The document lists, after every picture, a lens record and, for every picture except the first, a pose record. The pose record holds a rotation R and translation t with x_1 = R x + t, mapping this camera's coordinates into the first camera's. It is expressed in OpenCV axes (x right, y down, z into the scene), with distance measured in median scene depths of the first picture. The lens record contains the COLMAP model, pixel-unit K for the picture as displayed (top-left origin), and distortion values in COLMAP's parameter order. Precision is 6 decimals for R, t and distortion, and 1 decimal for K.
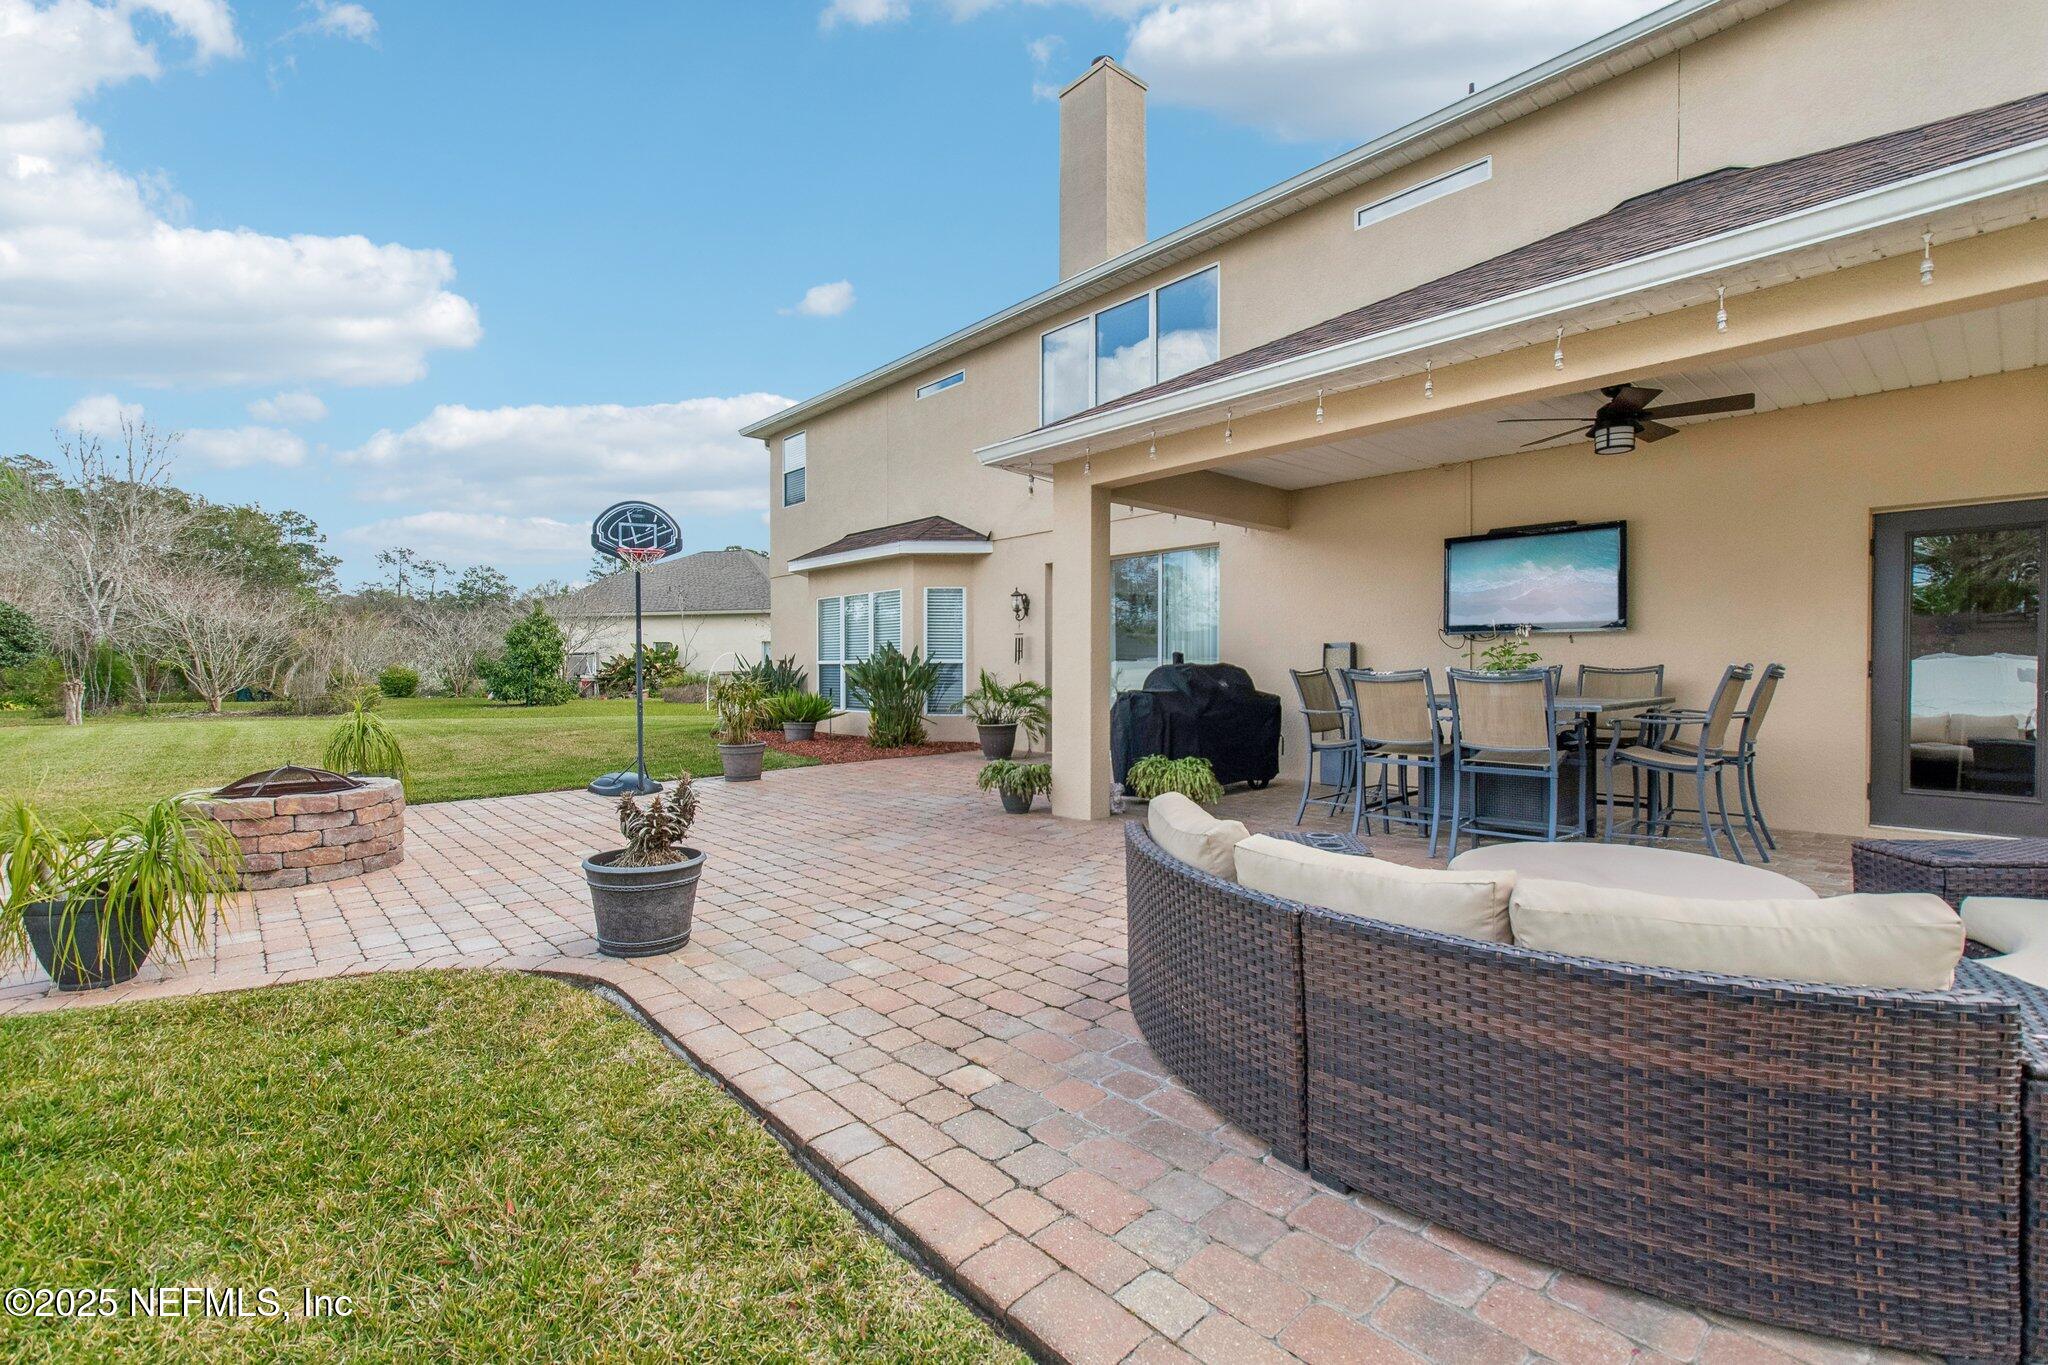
lens RADIAL K [[884.1, 0, 1024.0], [0, 884.1, 682.5], [0, 0, 1]] dist [0.001539, 0.000129]
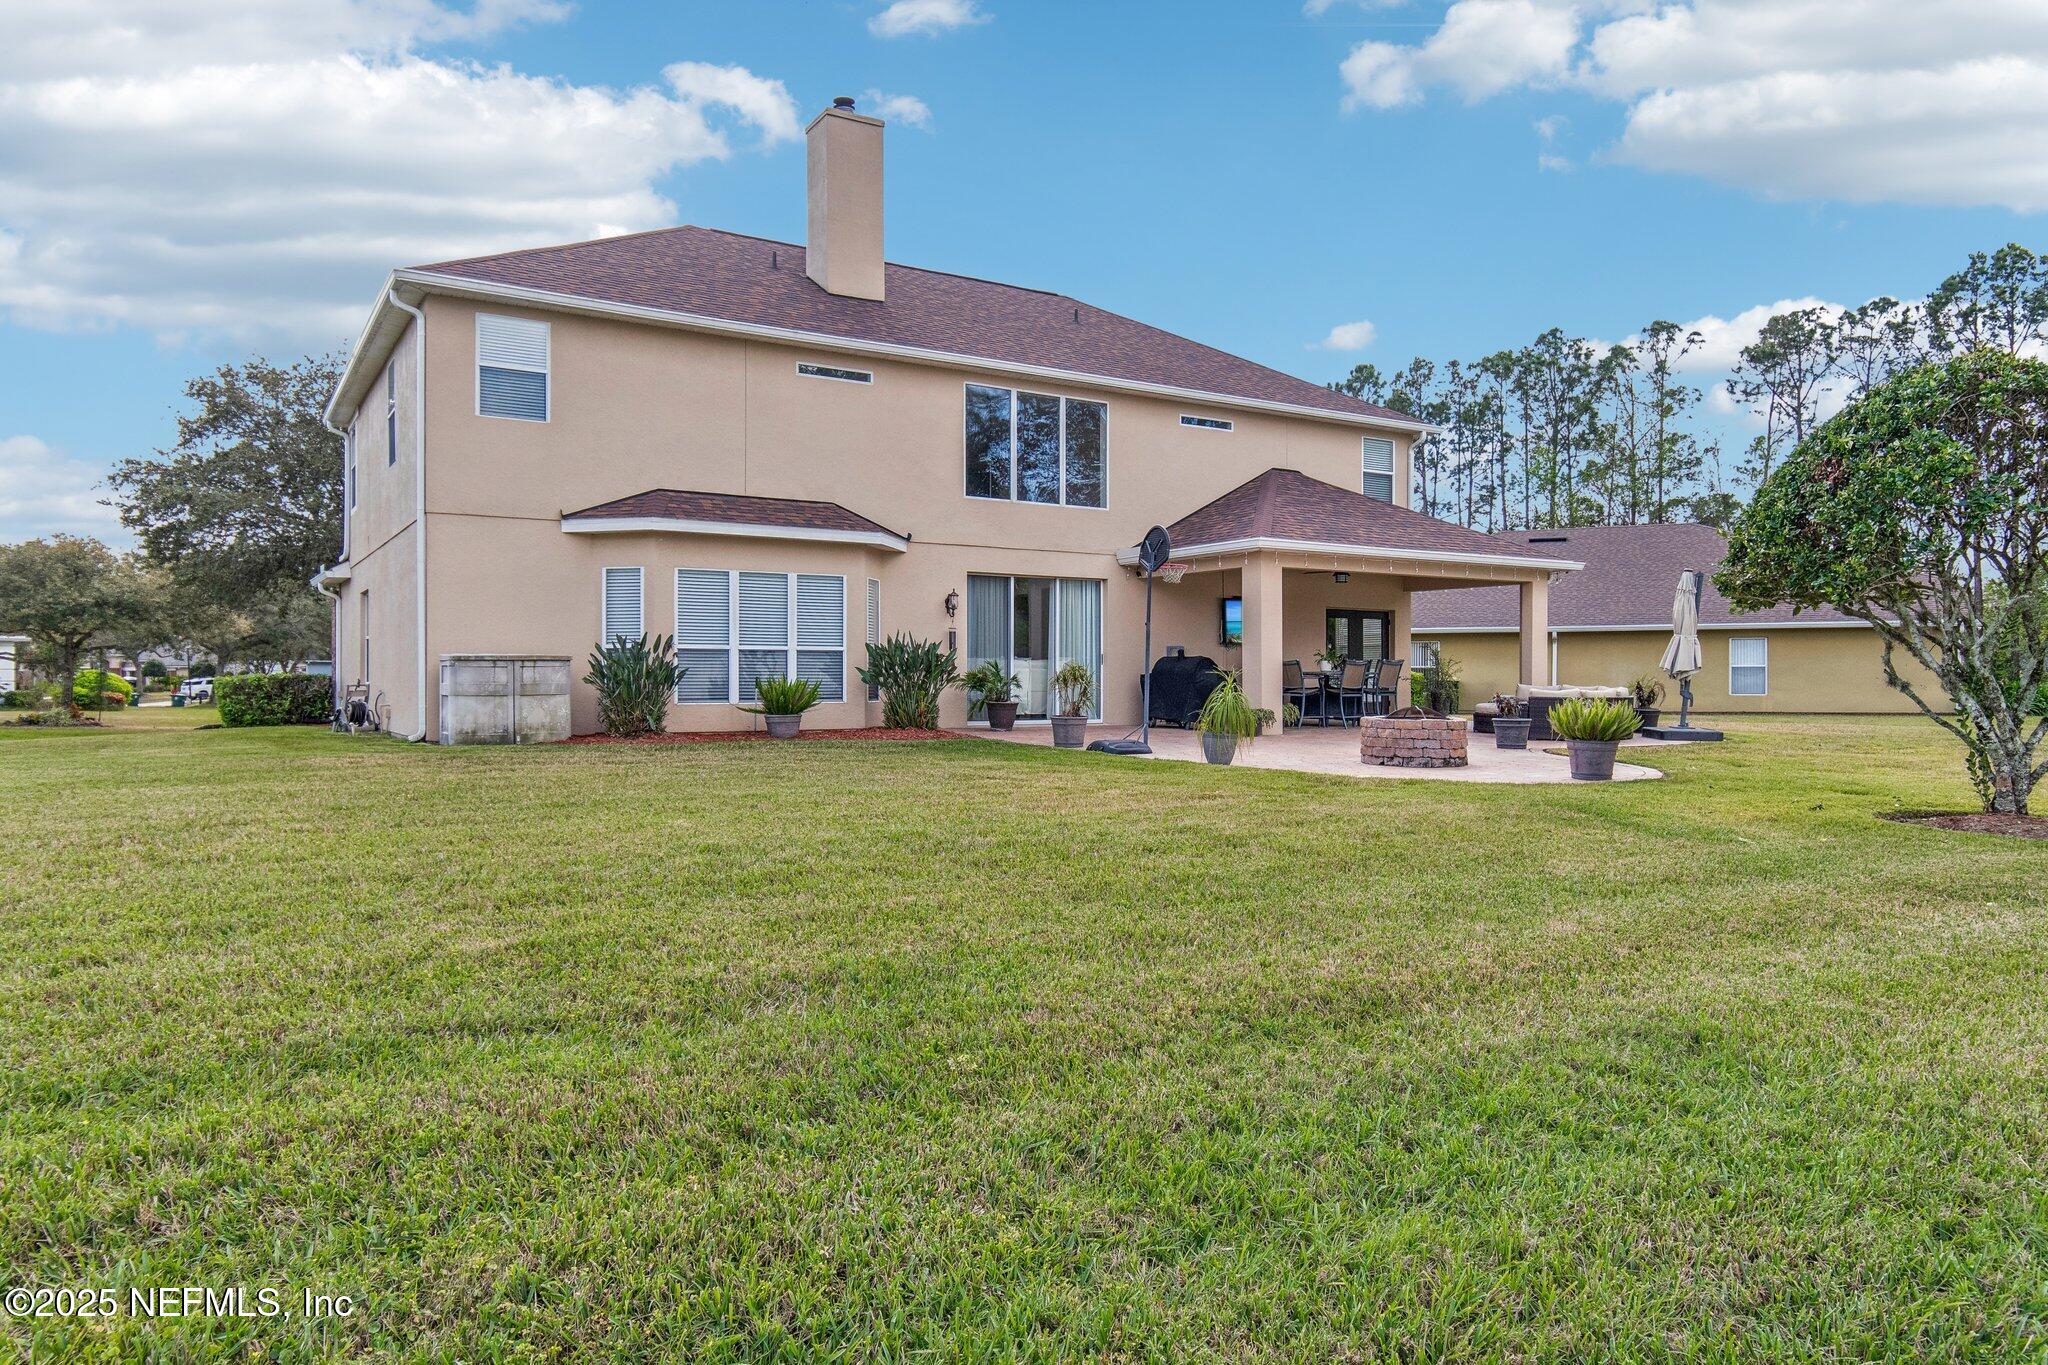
lens RADIAL K [[1297.7, 0, 1024.0], [0, 1297.7, 682.5], [0, 0, 1]] dist [-0.000929, -0.000199]
pose [[0.164289, -0.000444, 0.986412, -1.766765], [0.012212, 0.999924, -0.001584, 0.020677], [-0.986337, 0.012306, 0.164282, 0.663864]]
